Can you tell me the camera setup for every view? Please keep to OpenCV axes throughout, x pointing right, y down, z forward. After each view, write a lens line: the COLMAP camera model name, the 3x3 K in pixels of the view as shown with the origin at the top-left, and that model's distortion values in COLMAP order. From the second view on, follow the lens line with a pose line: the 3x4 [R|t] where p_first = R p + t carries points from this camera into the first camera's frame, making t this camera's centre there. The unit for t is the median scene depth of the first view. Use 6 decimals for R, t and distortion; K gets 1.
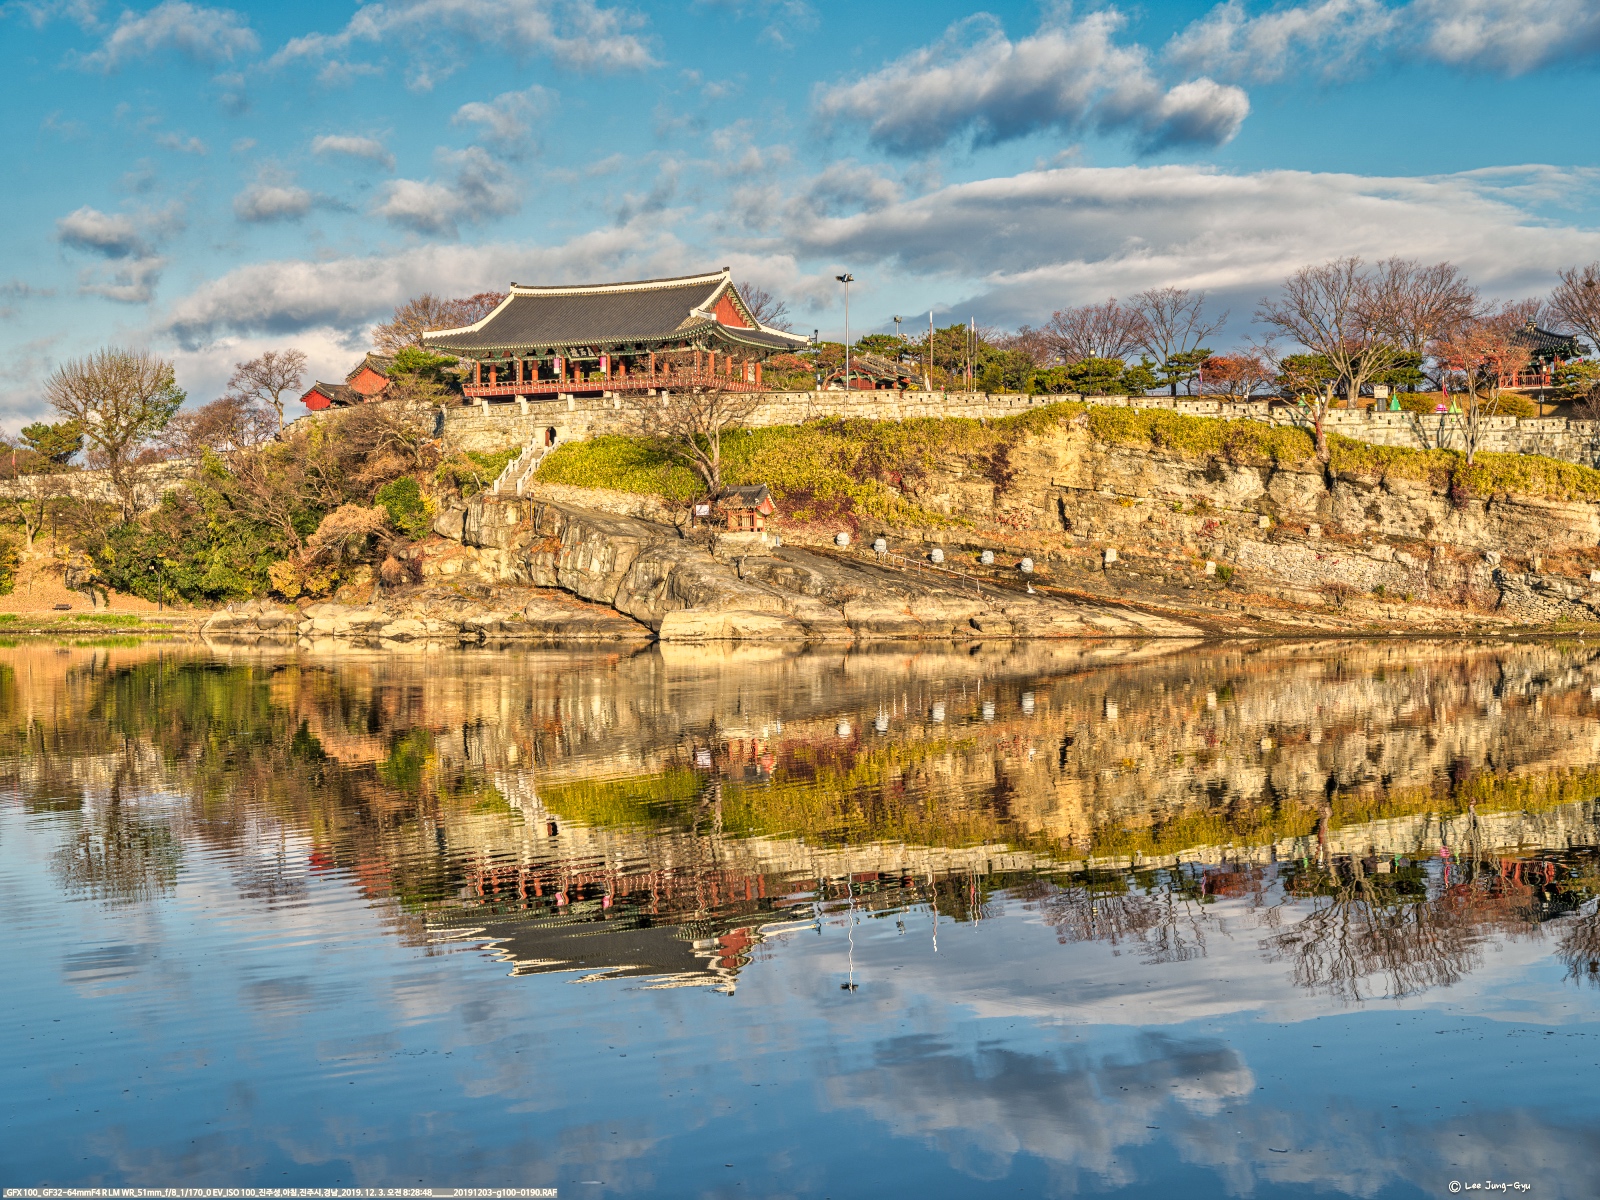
lens RADIAL K [[2290.6, 0, 825.5], [0, 2290.6, 601.8], [0, 0, 1]] dist [0.105581, -0.628176]
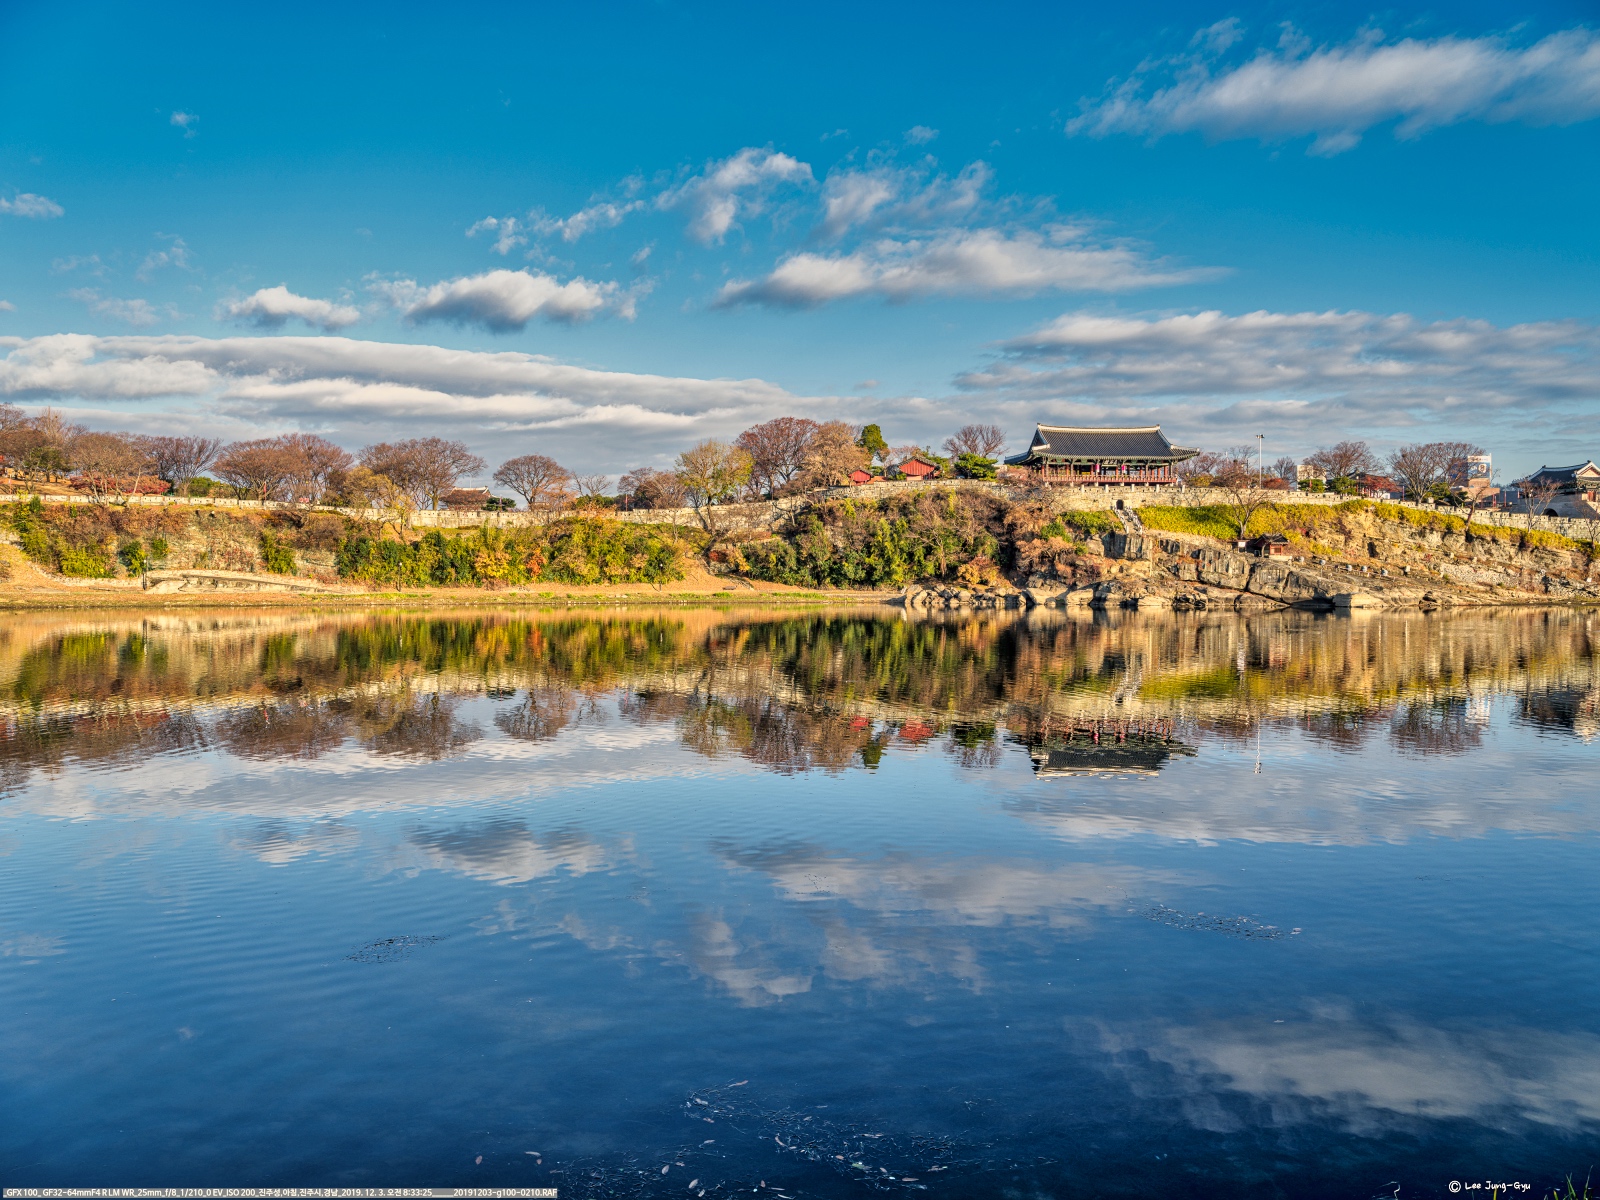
lens RADIAL K [[1162.4, 0, 821.7], [0, 1162.4, 601.1], [0, 0, 1]] dist [-0.000851, -0.000930]
pose [[0.880091, -0.001374, 0.474804, -0.898058], [-0.006144, 0.999879, 0.014283, -0.001030], [-0.474766, -0.015488, 0.879976, 0.251652]]
